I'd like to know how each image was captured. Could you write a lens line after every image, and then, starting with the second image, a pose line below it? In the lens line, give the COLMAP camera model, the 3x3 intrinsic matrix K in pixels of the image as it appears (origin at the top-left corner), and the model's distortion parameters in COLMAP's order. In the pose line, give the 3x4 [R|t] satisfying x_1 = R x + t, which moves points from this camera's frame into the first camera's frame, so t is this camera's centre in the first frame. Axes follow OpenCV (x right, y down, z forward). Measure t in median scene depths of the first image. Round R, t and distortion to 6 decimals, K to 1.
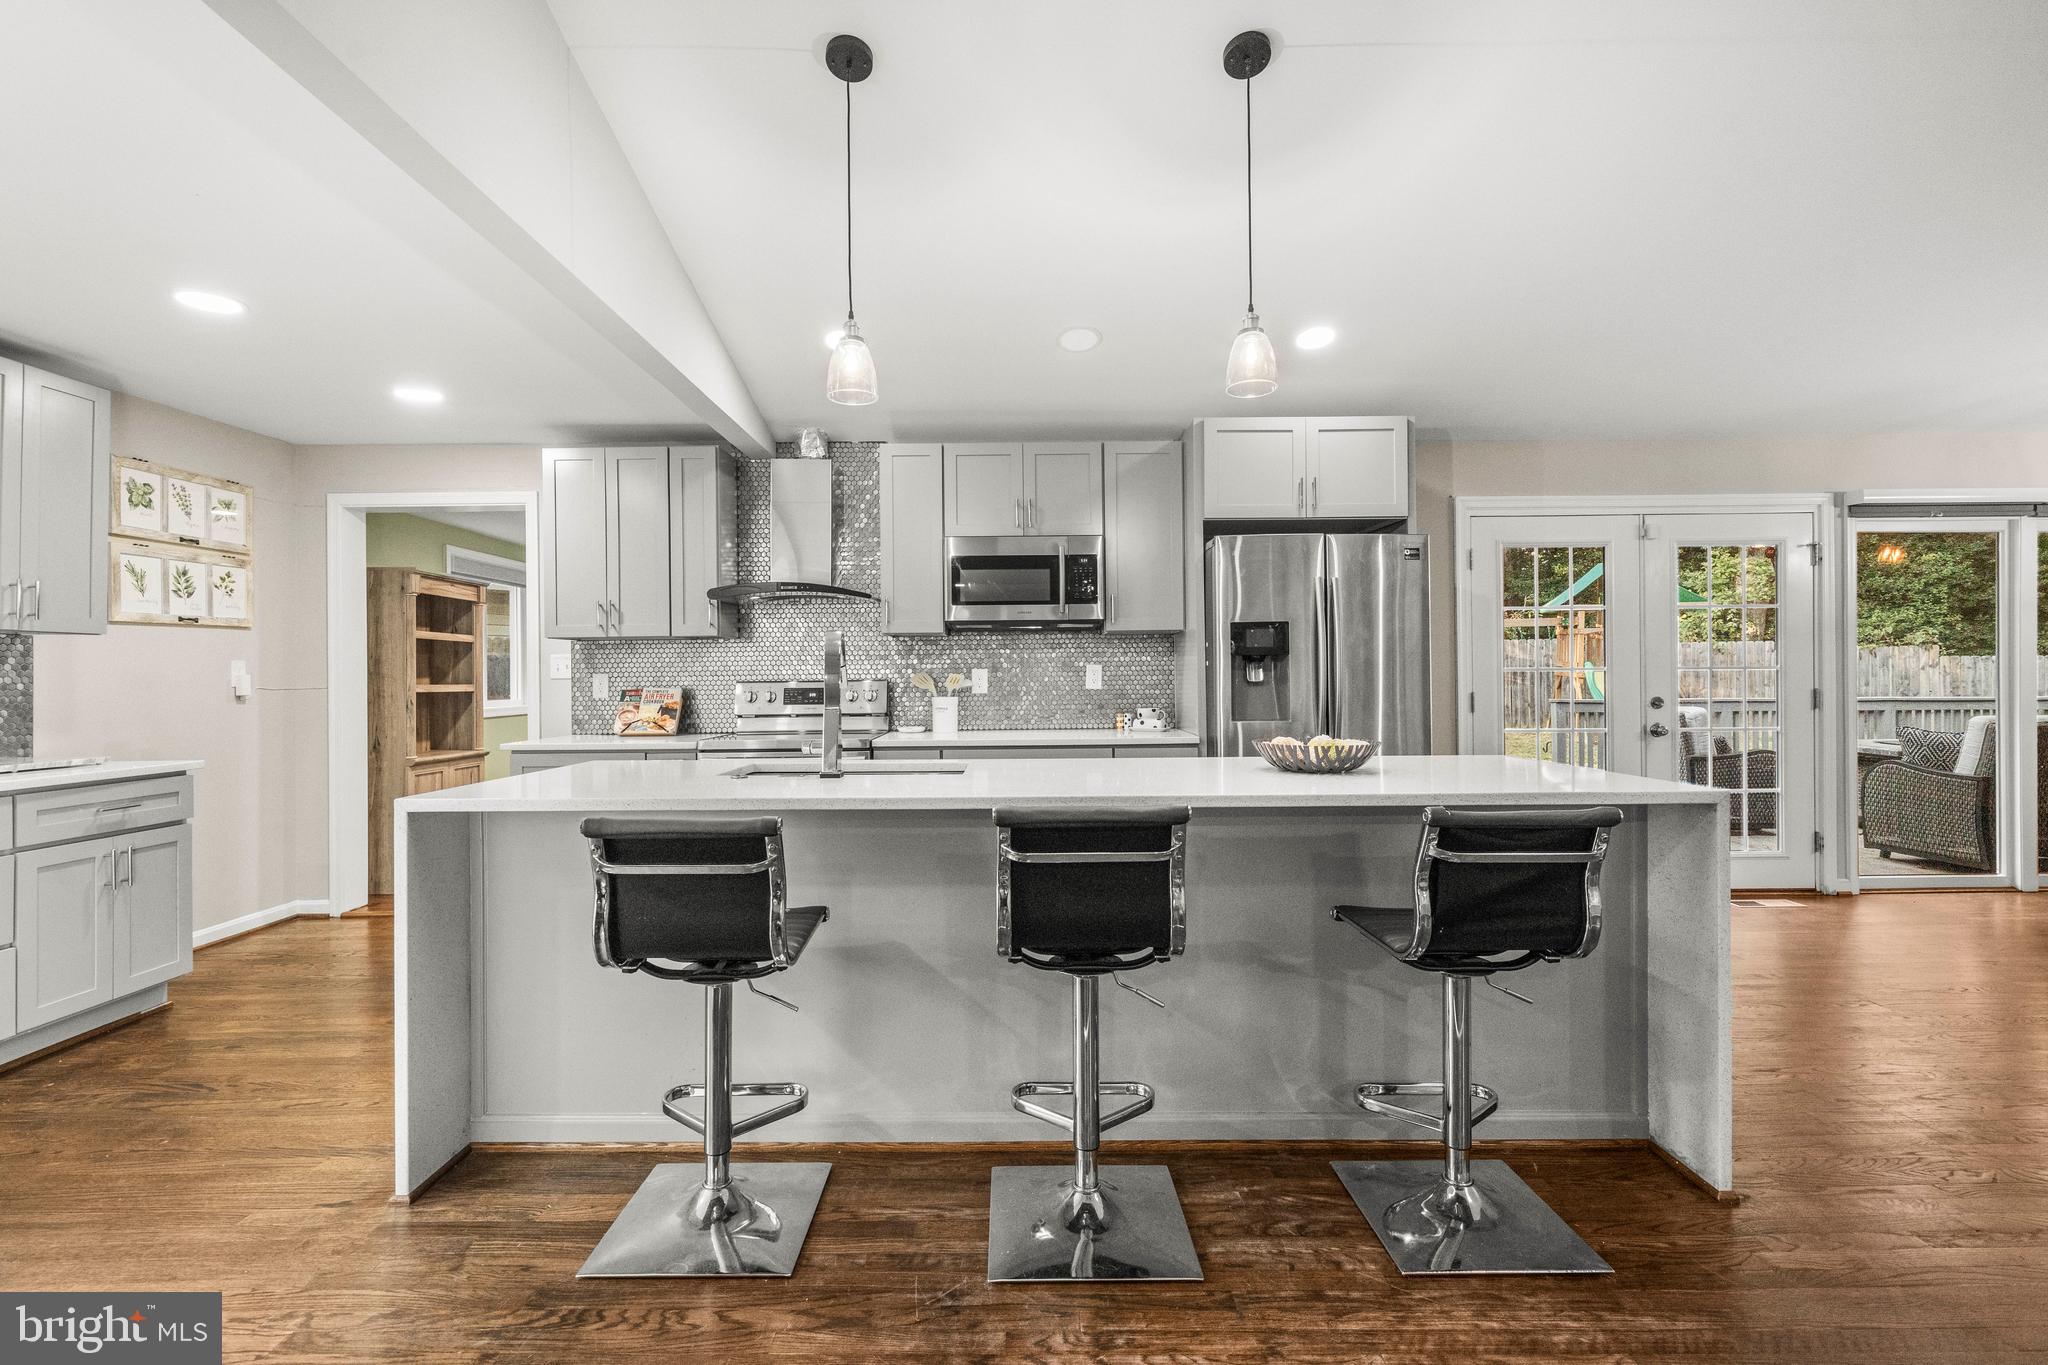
lens RADIAL K [[927.1, 0, 1014.0], [0, 927.1, 672.5], [0, 0, 1]] dist [-0.001376, -0.000202]
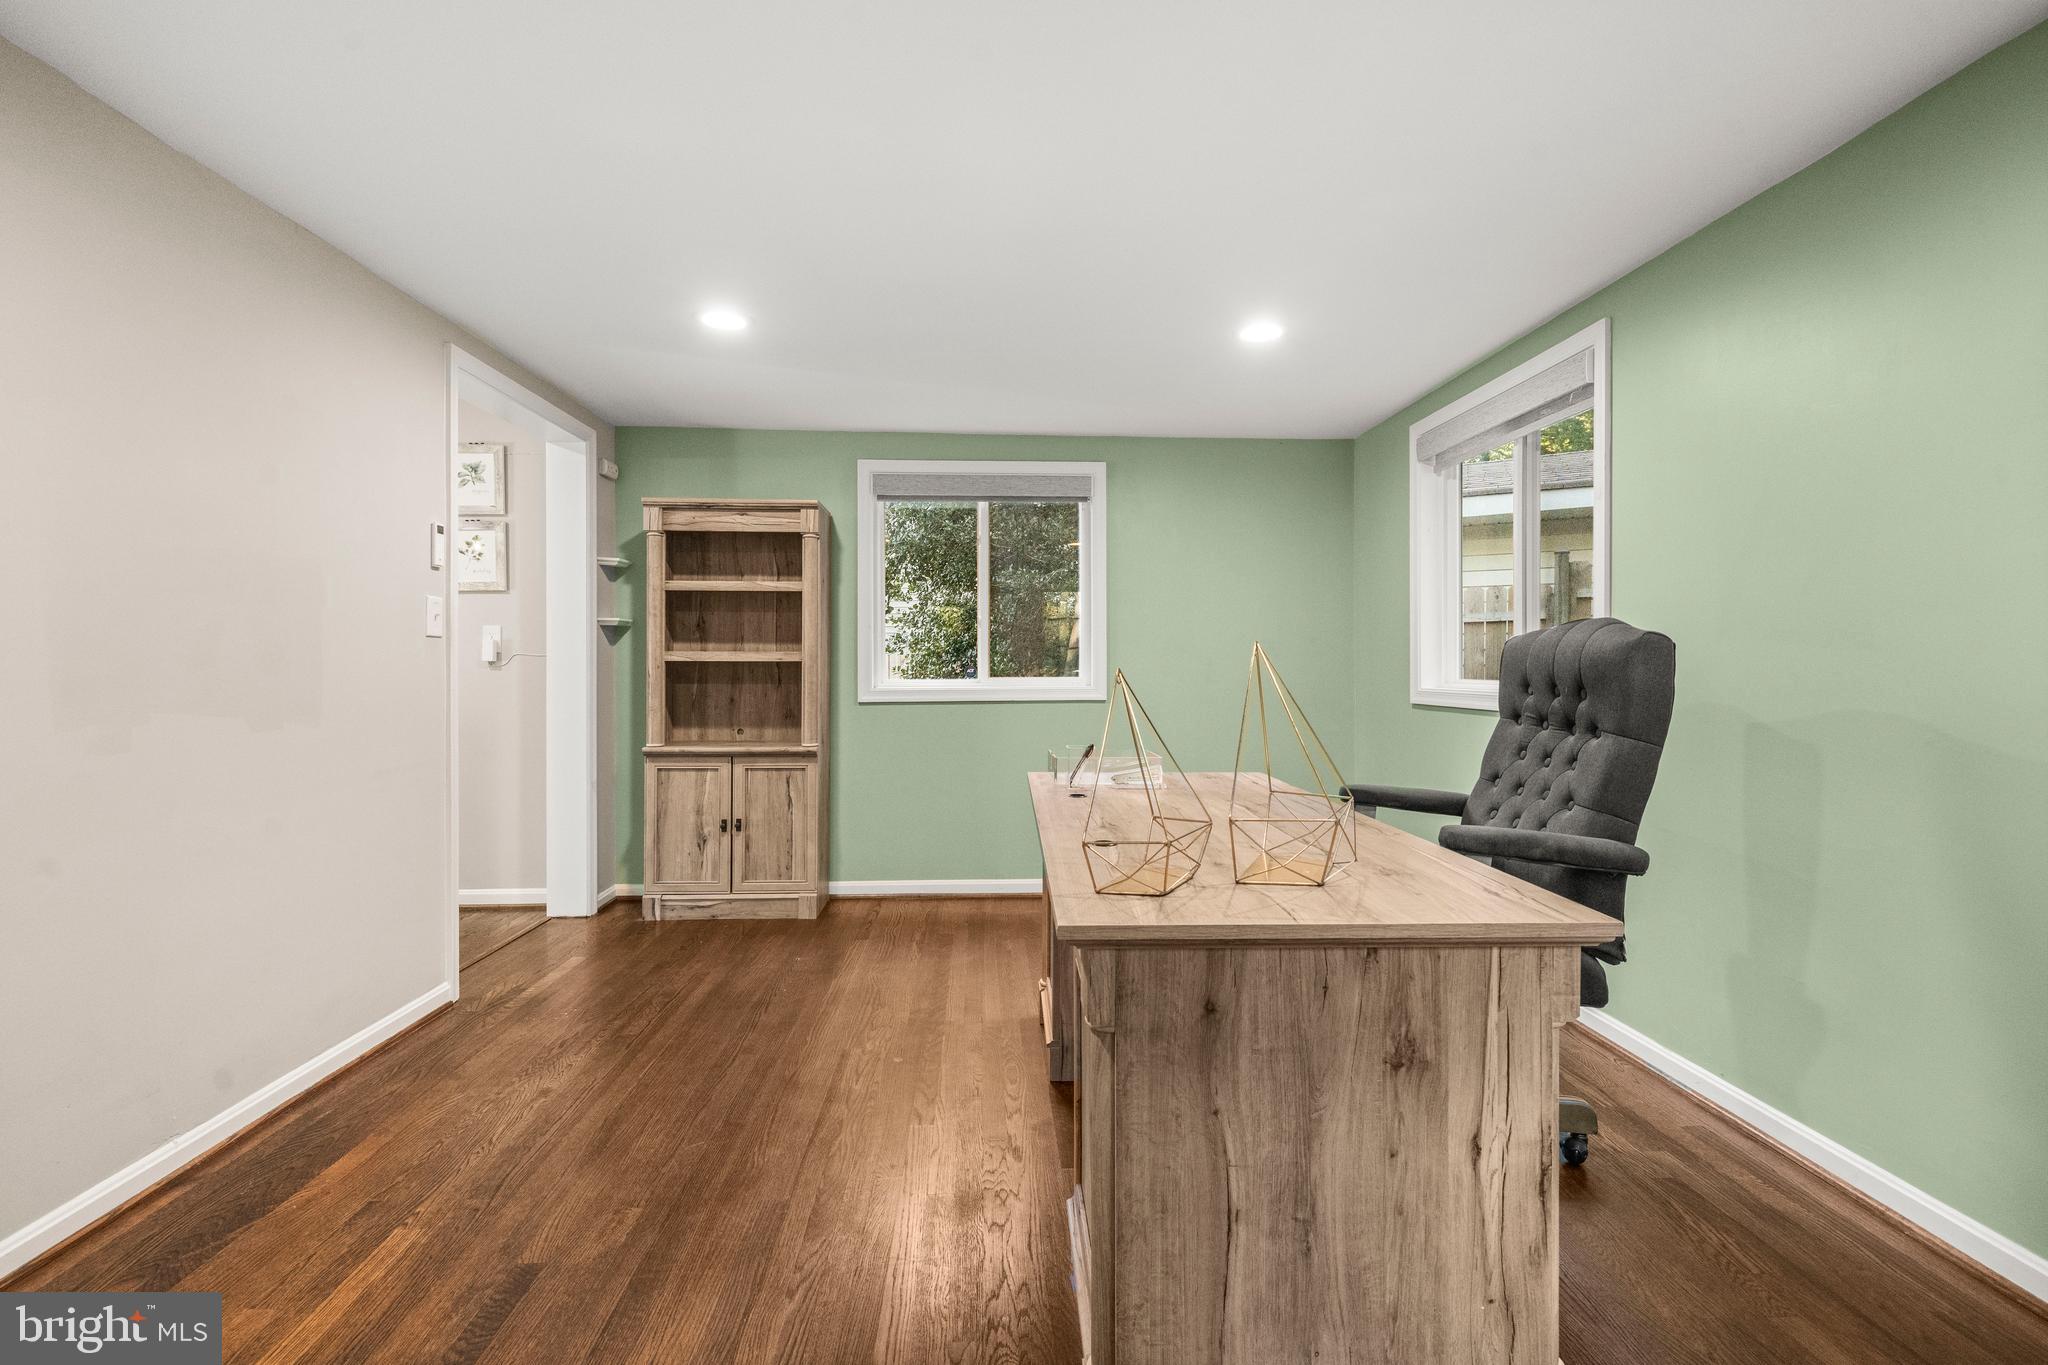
lens RADIAL K [[876.4, 0, 1024.0], [0, 876.4, 682.5], [0, 0, 1]] dist [-0.000671, -0.000158]
pose [[0.045942, 0.017535, -0.998790, 0.109986], [0.000161, 0.999846, 0.017561, 0.030935], [0.998944, -0.000967, 0.045932, 1.514947]]
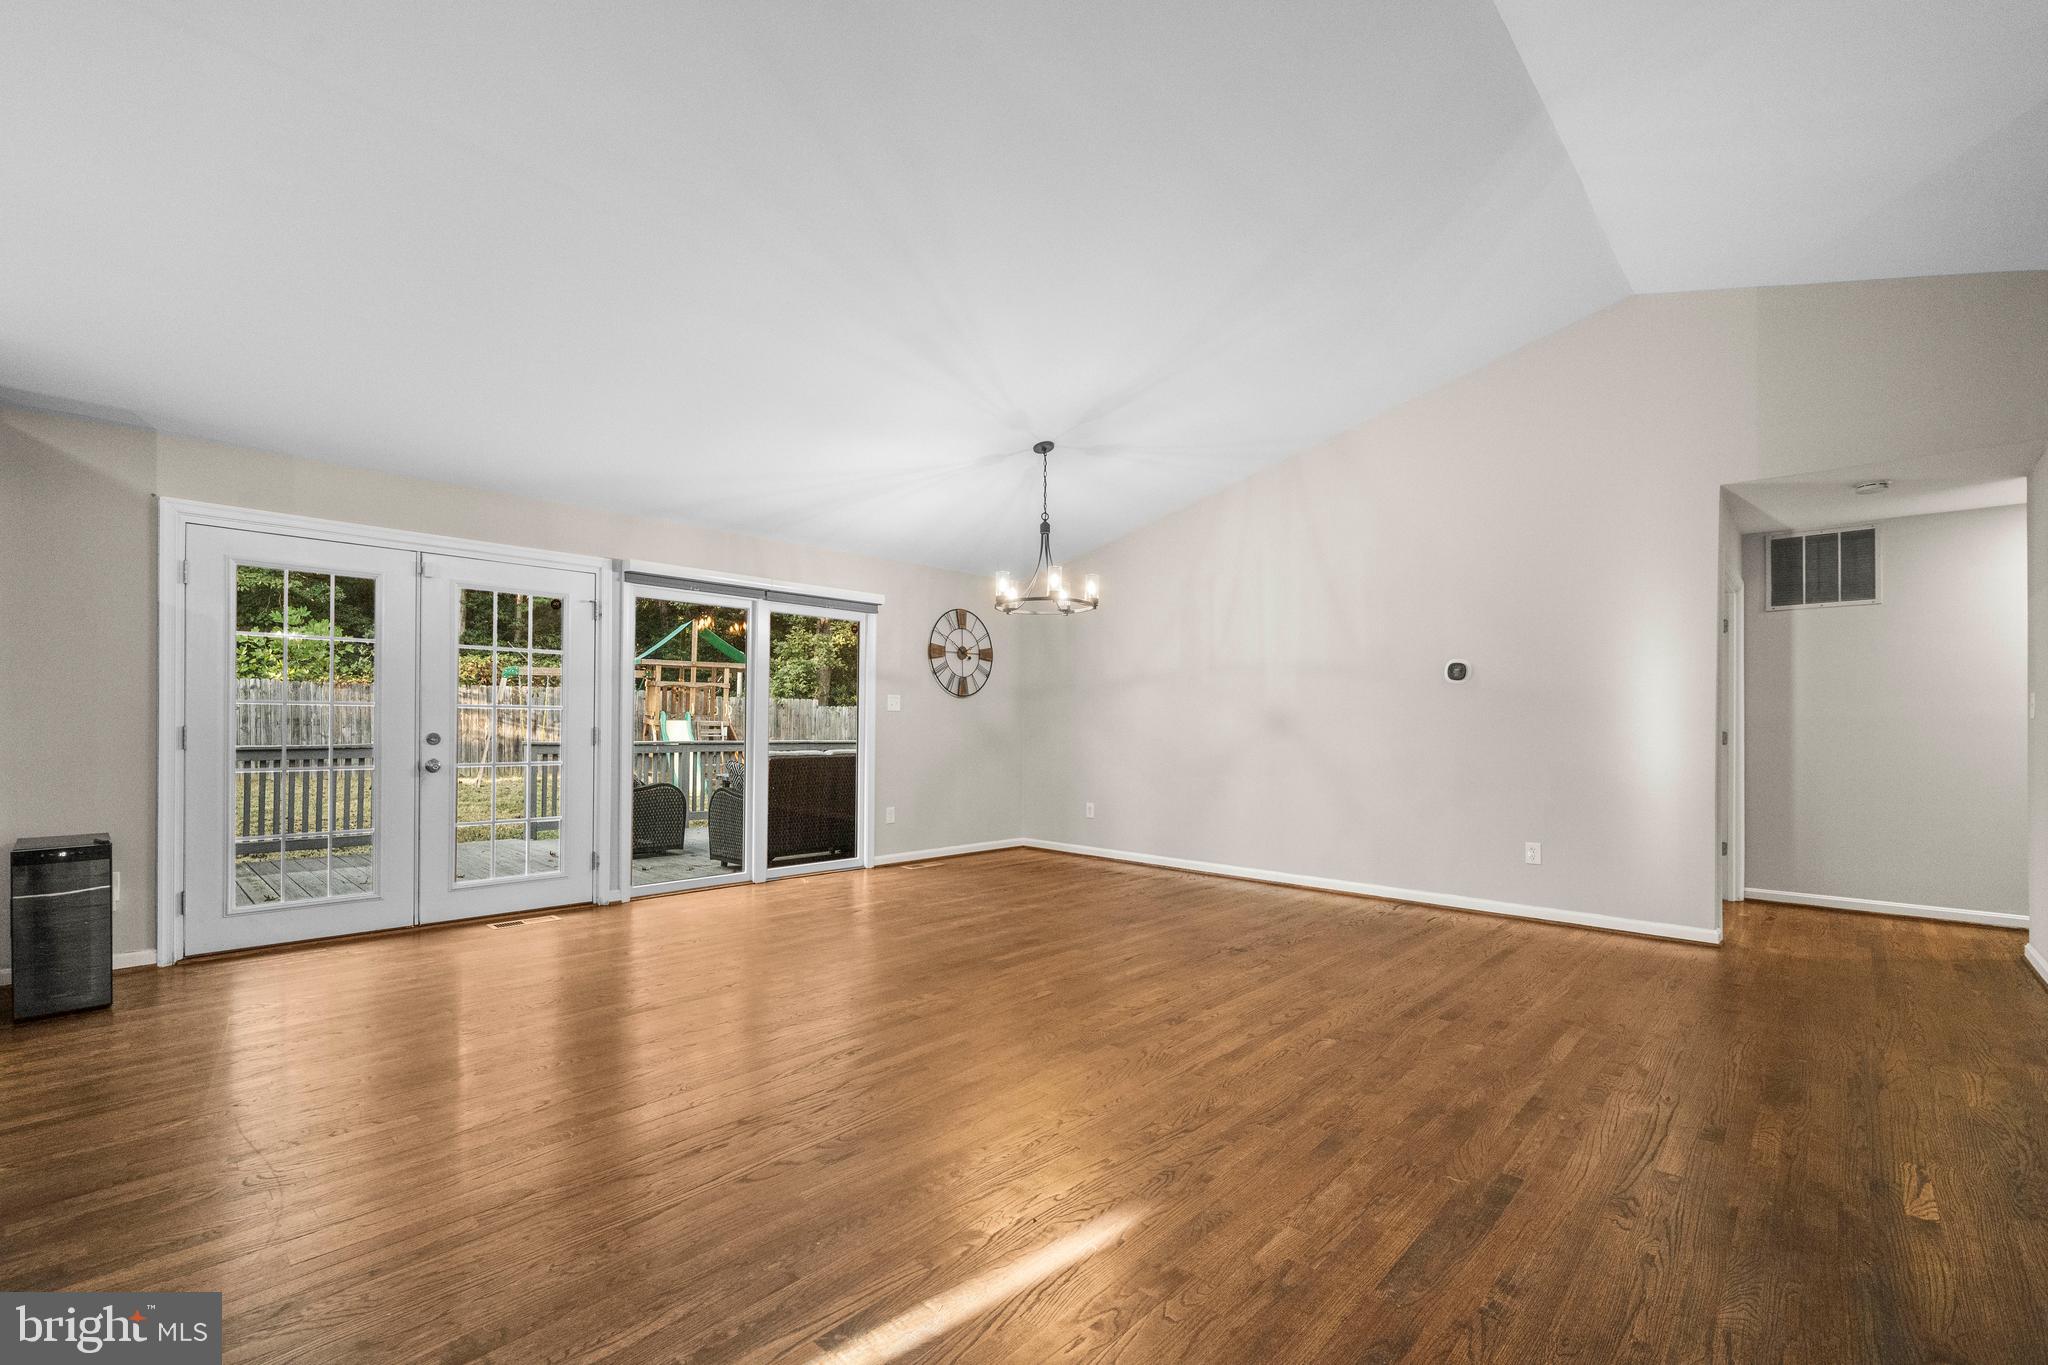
lens RADIAL K [[883.2, 0, 1019.3], [0, 883.2, 728.6], [0, 0, 1]] dist [-0.001176, -0.000313]
pose [[0.686951, 0.013182, 0.726584, 0.471018], [-0.017133, 0.999851, -0.001942, 0.013094], [-0.726502, -0.011115, 0.687075, -0.146435]]
